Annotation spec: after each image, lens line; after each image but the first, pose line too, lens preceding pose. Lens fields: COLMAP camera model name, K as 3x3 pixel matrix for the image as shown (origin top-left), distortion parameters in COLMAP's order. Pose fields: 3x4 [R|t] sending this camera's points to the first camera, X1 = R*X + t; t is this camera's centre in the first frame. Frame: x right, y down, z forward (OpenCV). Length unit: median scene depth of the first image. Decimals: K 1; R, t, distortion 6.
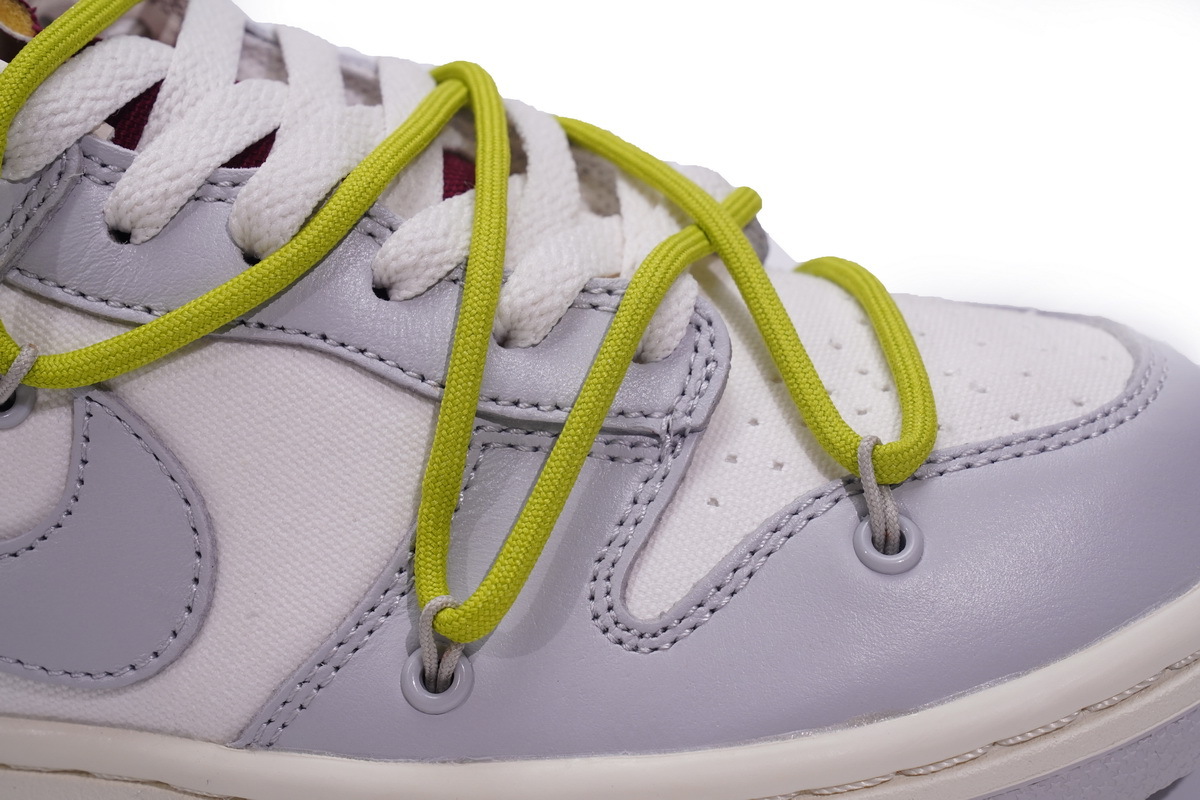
lens RADIAL K [[2349.3, 0, 601.1], [0, 2349.3, 401.8], [0, 0, 1]] dist [0.191671, 0.000000]
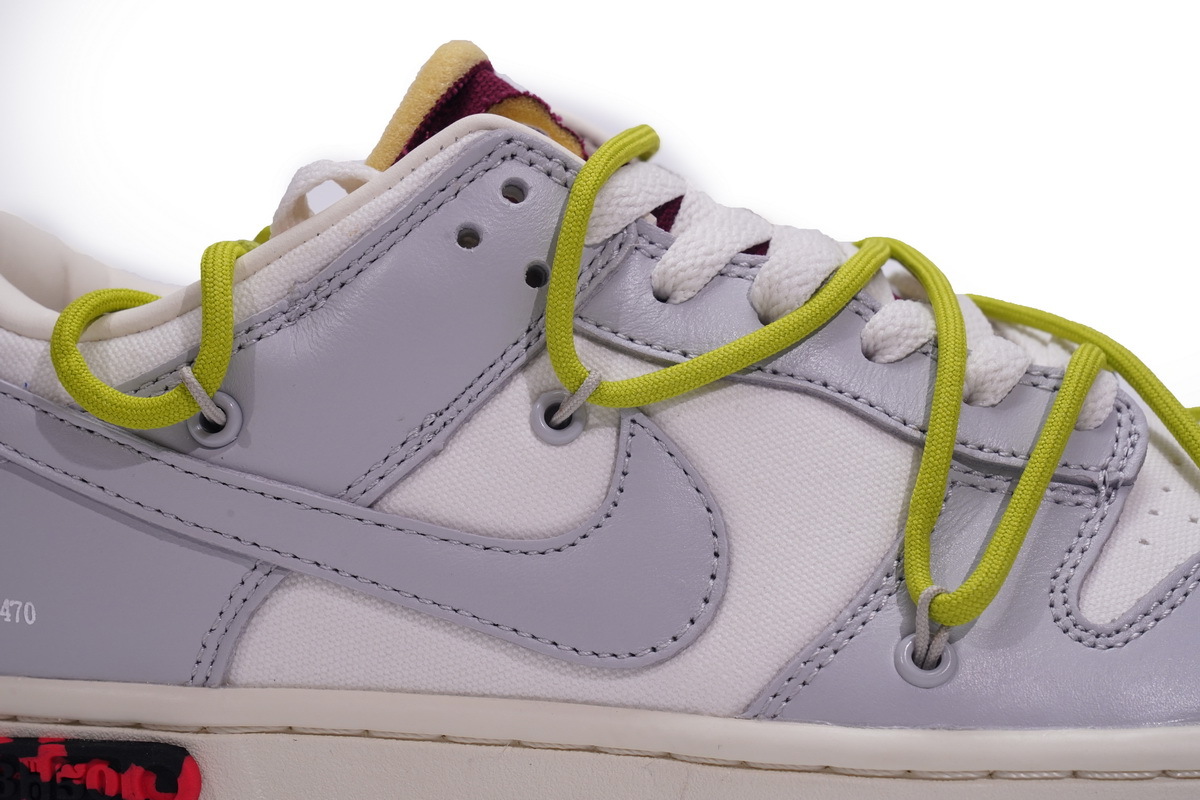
lens RADIAL K [[2349.3, 0, 598.8], [0, 2349.3, 397.8], [0, 0, 1]] dist [0.191671, 0.000000]
pose [[0.995636, 0.065961, 0.066013, -0.313209], [-0.044630, 0.957807, -0.283926, 0.328513], [-0.081956, 0.279741, 0.956571, -0.150656]]
